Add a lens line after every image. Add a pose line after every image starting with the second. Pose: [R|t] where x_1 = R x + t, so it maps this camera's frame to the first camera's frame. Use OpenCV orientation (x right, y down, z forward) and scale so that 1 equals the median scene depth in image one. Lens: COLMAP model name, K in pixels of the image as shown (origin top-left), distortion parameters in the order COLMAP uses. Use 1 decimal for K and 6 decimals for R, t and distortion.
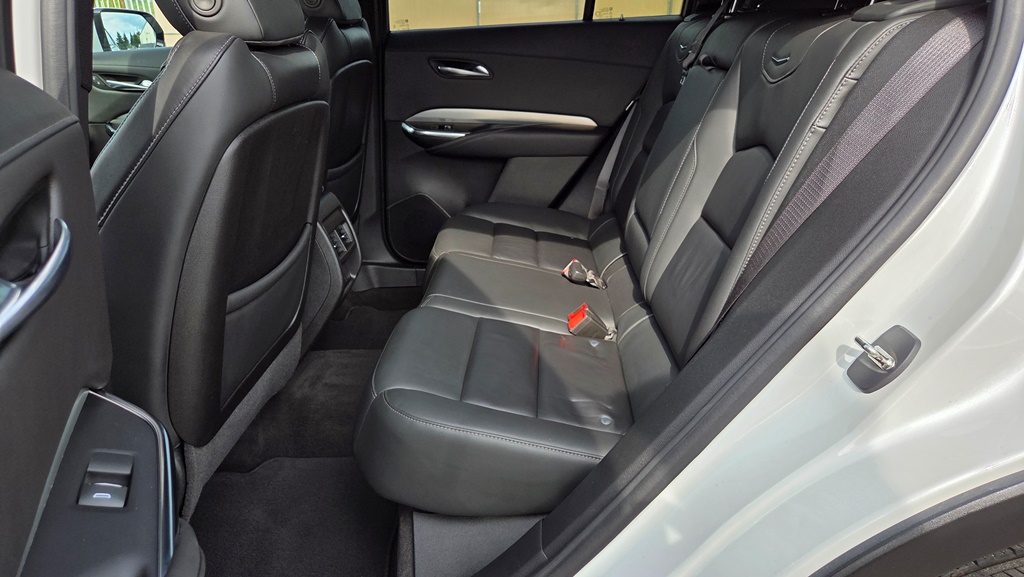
lens RADIAL K [[676.8, 0, 507.9], [0, 676.8, 292.1], [0, 0, 1]] dist [0.068934, -0.077407]
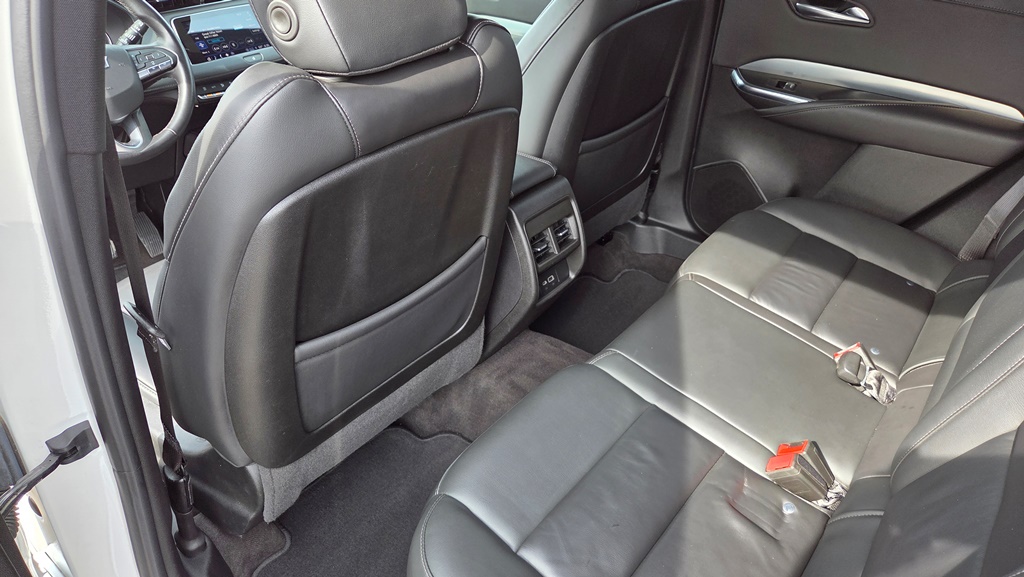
lens RADIAL K [[683.6, 0, 519.6], [0, 683.6, 296.2], [0, 0, 1]] dist [0.045900, -0.050709]
pose [[0.812972, 0.320915, -0.485892, 0.114969], [-0.213548, 0.940603, 0.263937, -0.165890], [0.541733, -0.110812, 0.833215, 0.188475]]
